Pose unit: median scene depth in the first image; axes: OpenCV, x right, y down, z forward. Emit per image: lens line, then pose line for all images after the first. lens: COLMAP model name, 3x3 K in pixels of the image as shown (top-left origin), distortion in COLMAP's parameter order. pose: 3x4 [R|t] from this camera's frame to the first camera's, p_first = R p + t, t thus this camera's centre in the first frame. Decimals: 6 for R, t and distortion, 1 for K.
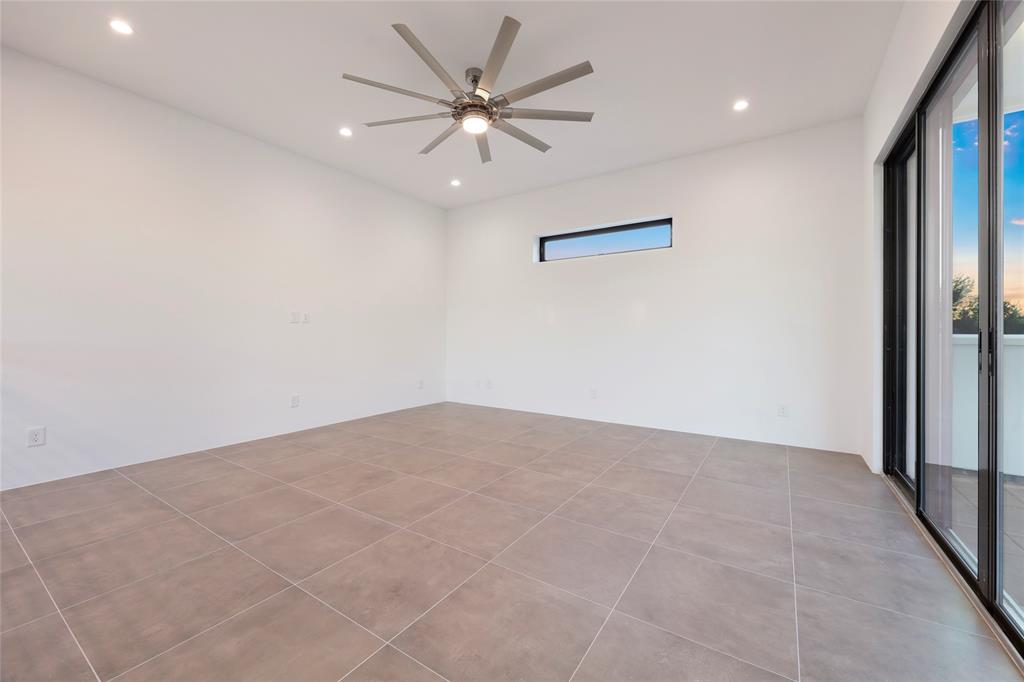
lens RADIAL K [[395.0, 0, 514.3], [0, 395.0, 334.7], [0, 0, 1]] dist [0.001895, -0.005779]
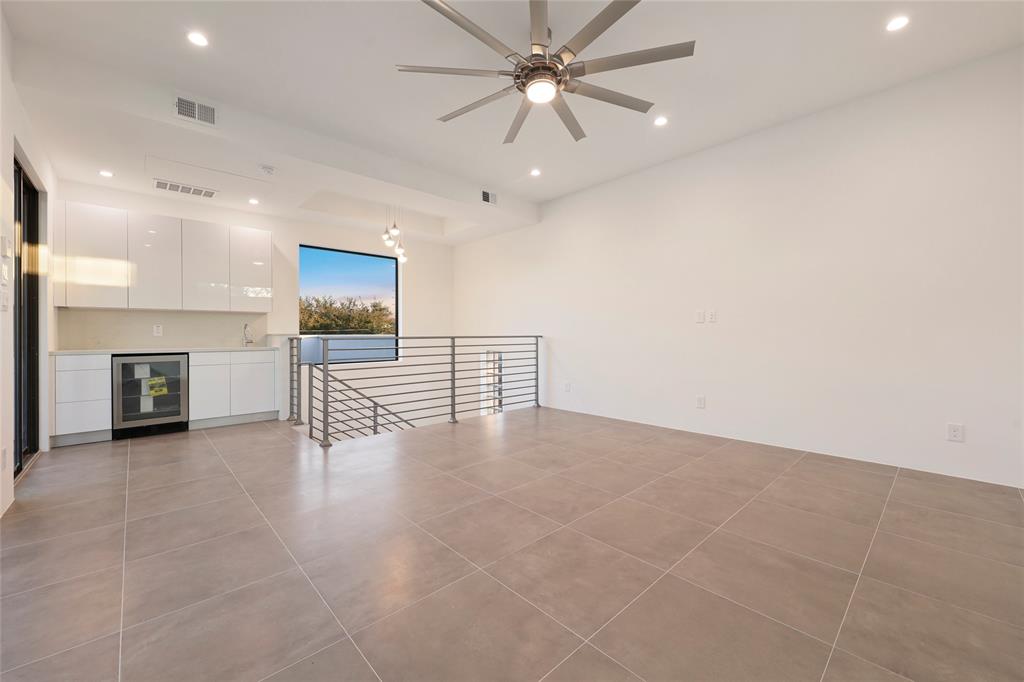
lens RADIAL K [[395.0, 0, 514.3], [0, 395.0, 334.7], [0, 0, 1]] dist [0.001895, -0.005779]
pose [[-0.212675, 0.000443, -0.977123, 0.768923], [0.000161, 1.000000, 0.000418, -0.002252], [0.977123, -0.000069, -0.212675, 1.138924]]
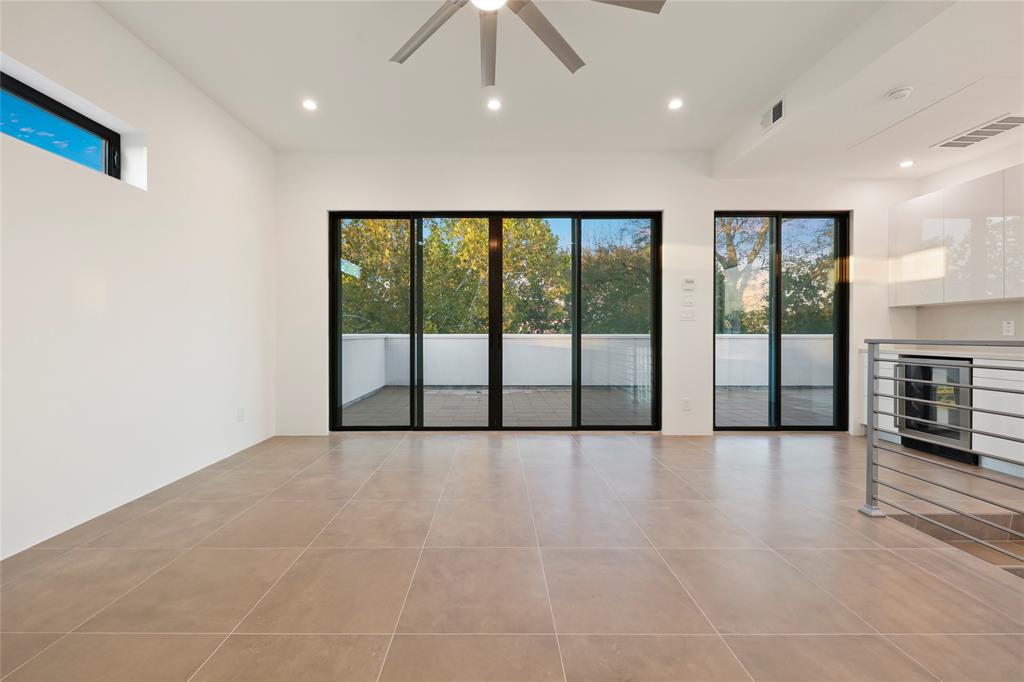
lens RADIAL K [[425.3, 0, 493.5], [0, 425.3, 333.5], [0, 0, 1]] dist [0.000210, -0.000402]
pose [[-0.557140, -0.005800, 0.830399, -0.660478], [0.000881, 0.999971, 0.007575, -0.013149], [-0.830418, 0.004952, -0.557118, 1.377743]]
